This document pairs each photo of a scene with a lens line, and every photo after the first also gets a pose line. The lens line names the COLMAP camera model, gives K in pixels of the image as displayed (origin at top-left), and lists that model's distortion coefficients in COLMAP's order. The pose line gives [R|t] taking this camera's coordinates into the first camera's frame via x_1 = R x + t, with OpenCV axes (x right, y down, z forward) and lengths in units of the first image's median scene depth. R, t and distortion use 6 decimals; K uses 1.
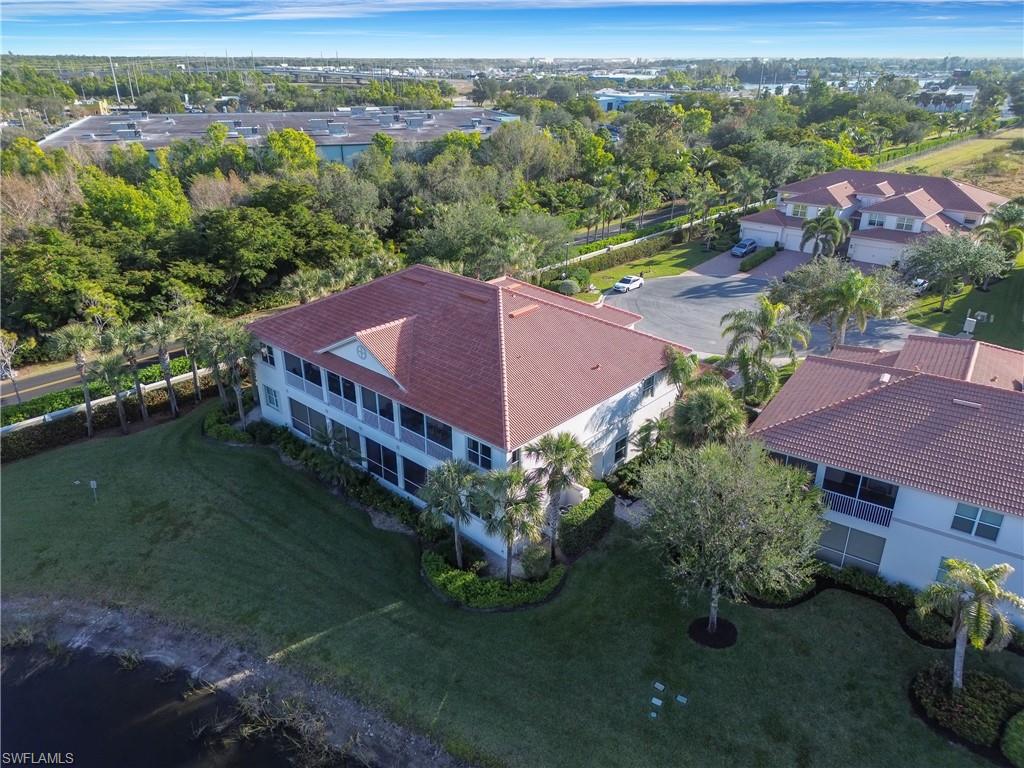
lens RADIAL K [[722.0, 0, 512.0], [0, 722.0, 384.0], [0, 0, 1]] dist [-0.005491, -0.001215]
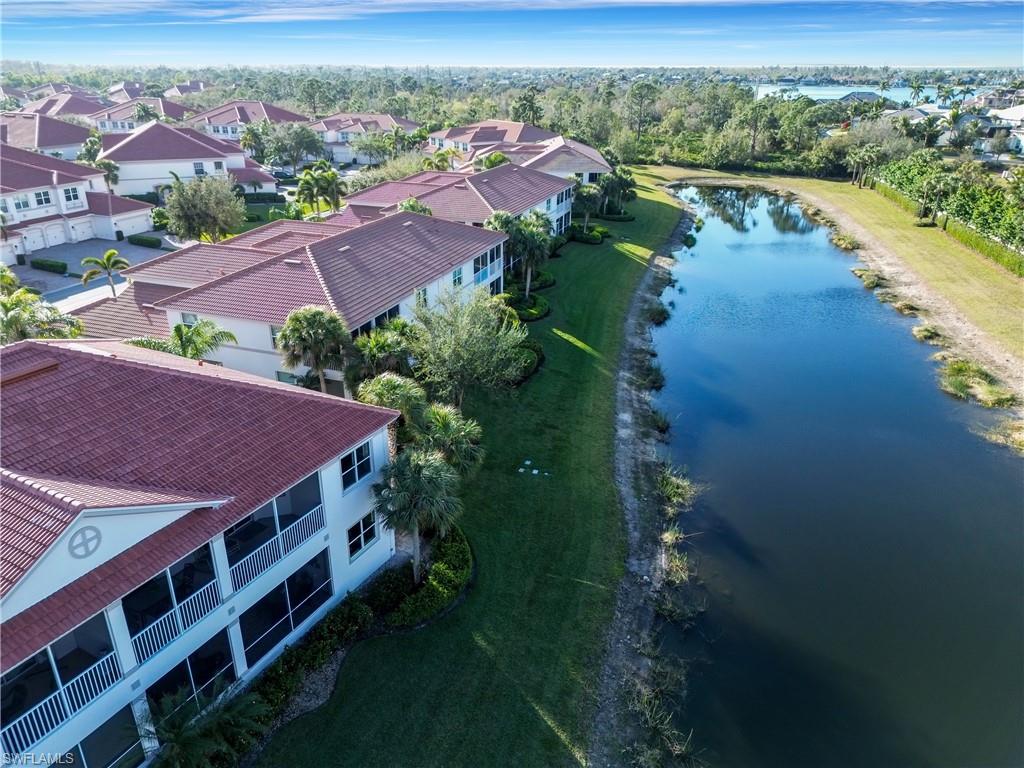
lens RADIAL K [[720.6, 0, 512.0], [0, 720.6, 384.0], [0, 0, 1]] dist [0.027979, -0.002996]
pose [[-0.244836, -0.387862, 0.888605, -0.678603], [0.421258, 0.782918, 0.457800, -0.232882], [-0.873268, 0.486418, -0.028297, 0.749489]]
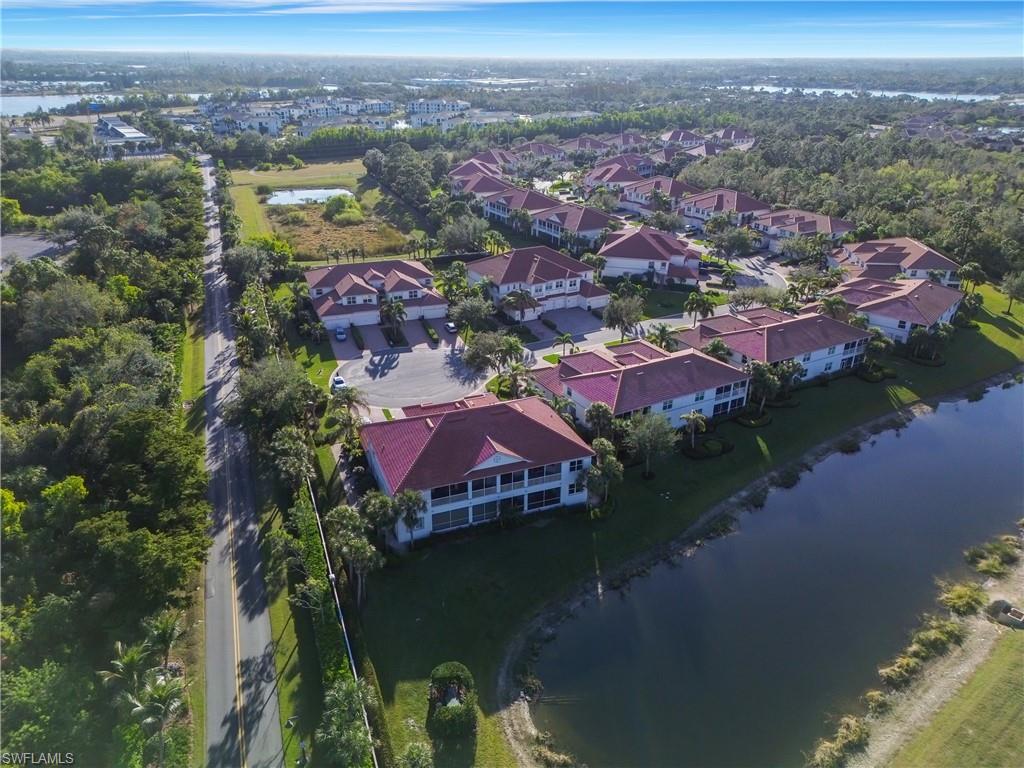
lens RADIAL K [[720.6, 0, 512.0], [0, 720.6, 384.0], [0, 0, 1]] dist [0.027979, -0.002996]
pose [[0.436063, -0.361137, 0.824275, -1.863714], [0.380306, 0.904089, 0.194914, -0.643261], [-0.815608, 0.228482, 0.531582, -0.174574]]
